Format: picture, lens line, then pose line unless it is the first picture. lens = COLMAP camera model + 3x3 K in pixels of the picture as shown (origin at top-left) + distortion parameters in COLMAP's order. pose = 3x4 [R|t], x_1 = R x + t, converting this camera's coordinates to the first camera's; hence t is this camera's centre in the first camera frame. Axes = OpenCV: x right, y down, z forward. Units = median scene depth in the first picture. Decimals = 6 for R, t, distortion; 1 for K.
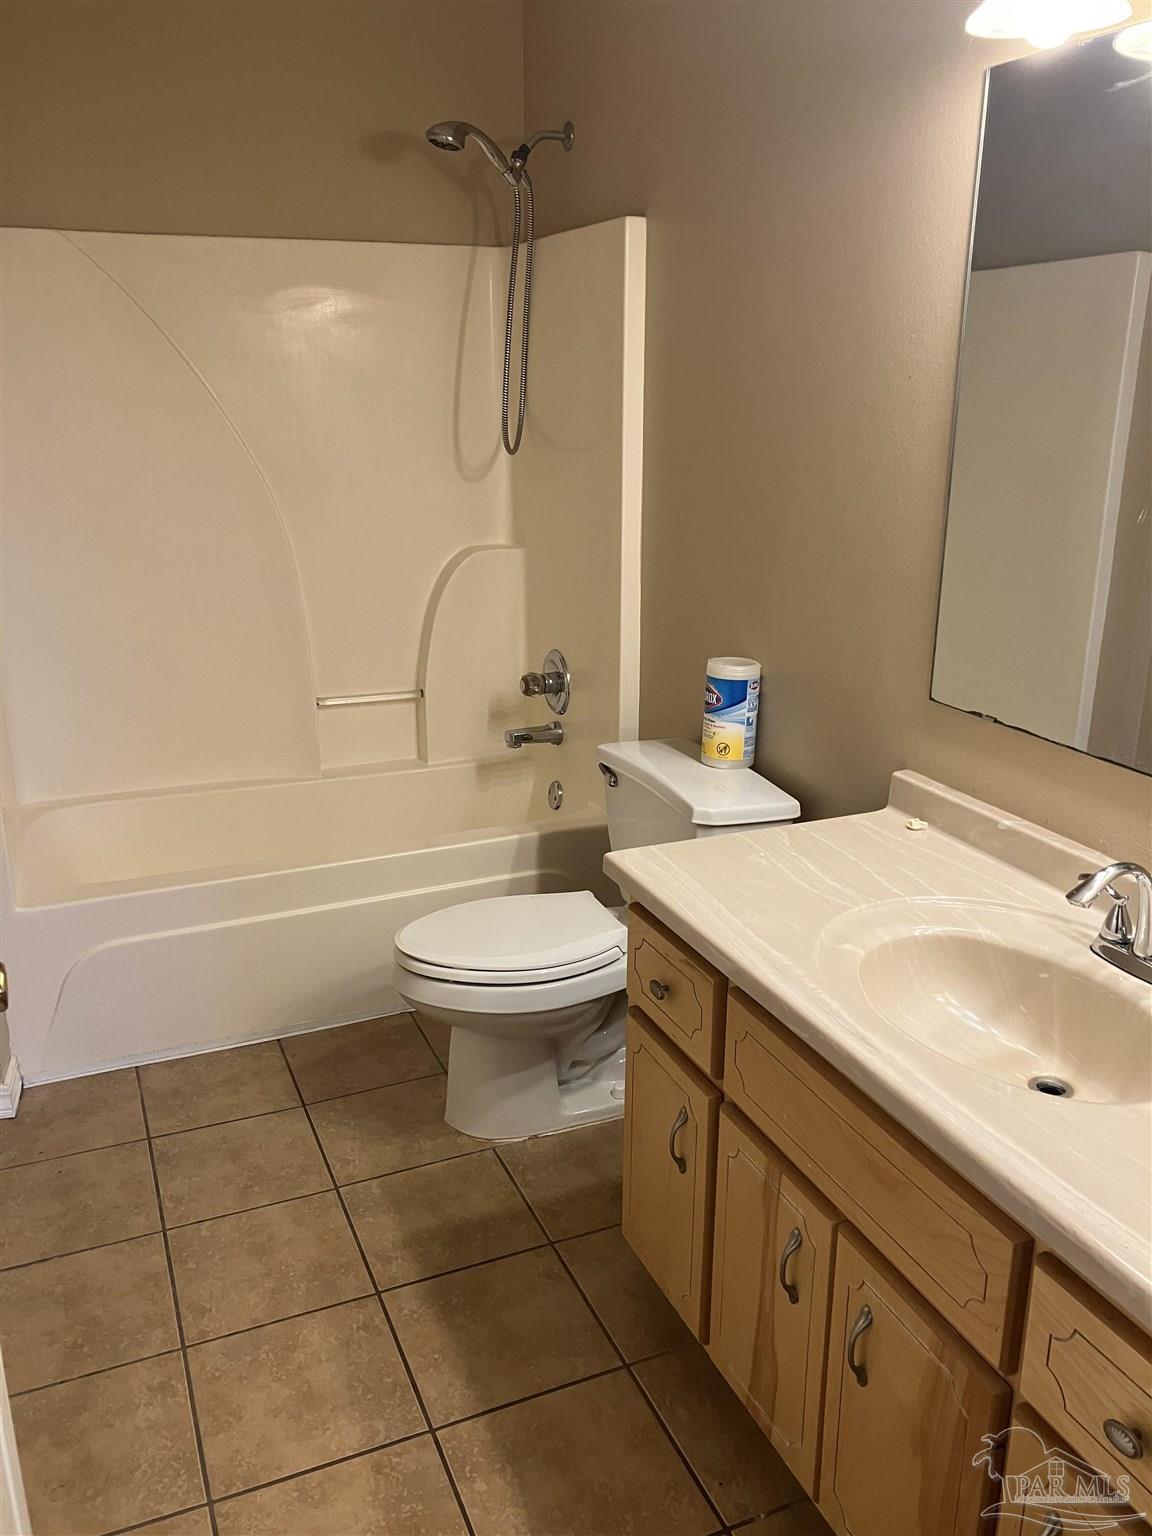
lens RADIAL K [[1235.2, 0, 575.5], [0, 1235.2, 774.3], [0, 0, 1]] dist [0.035922, -0.014500]
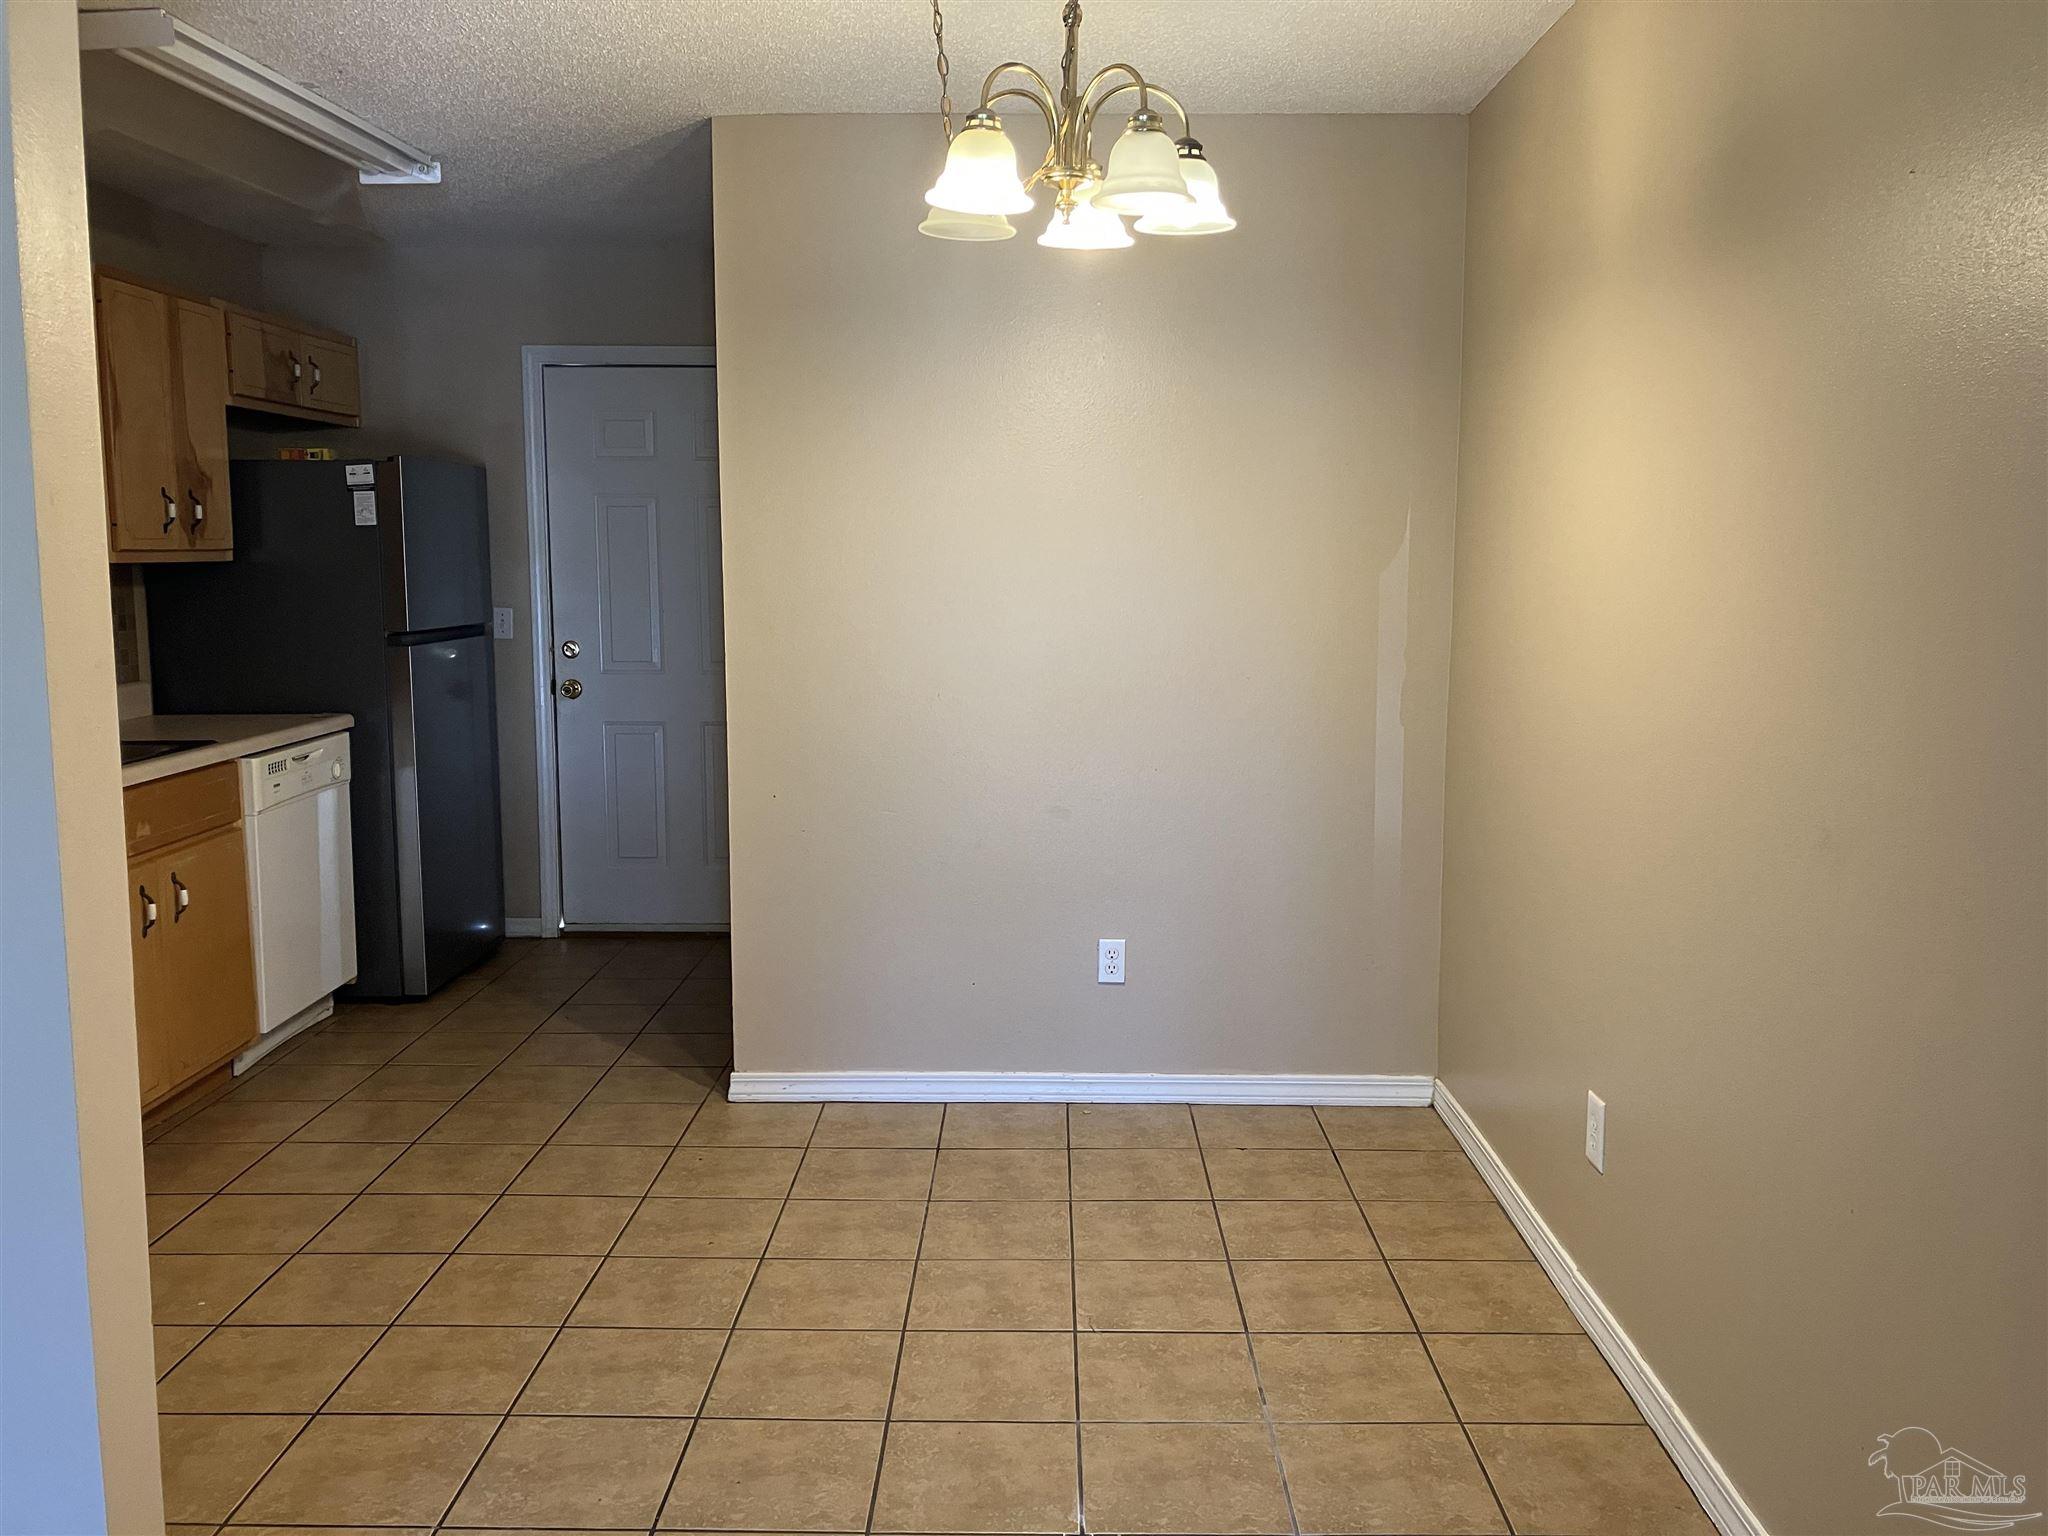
lens RADIAL K [[1646.9, 0, 1023.0], [0, 1646.9, 765.2], [0, 0, 1]] dist [0.035922, -0.014500]
pose [[0.912928, 0.067146, -0.402559, 0.130826], [-0.130348, 0.982683, -0.131694, 0.091134], [0.386745, 0.172700, 0.905871, -0.290375]]
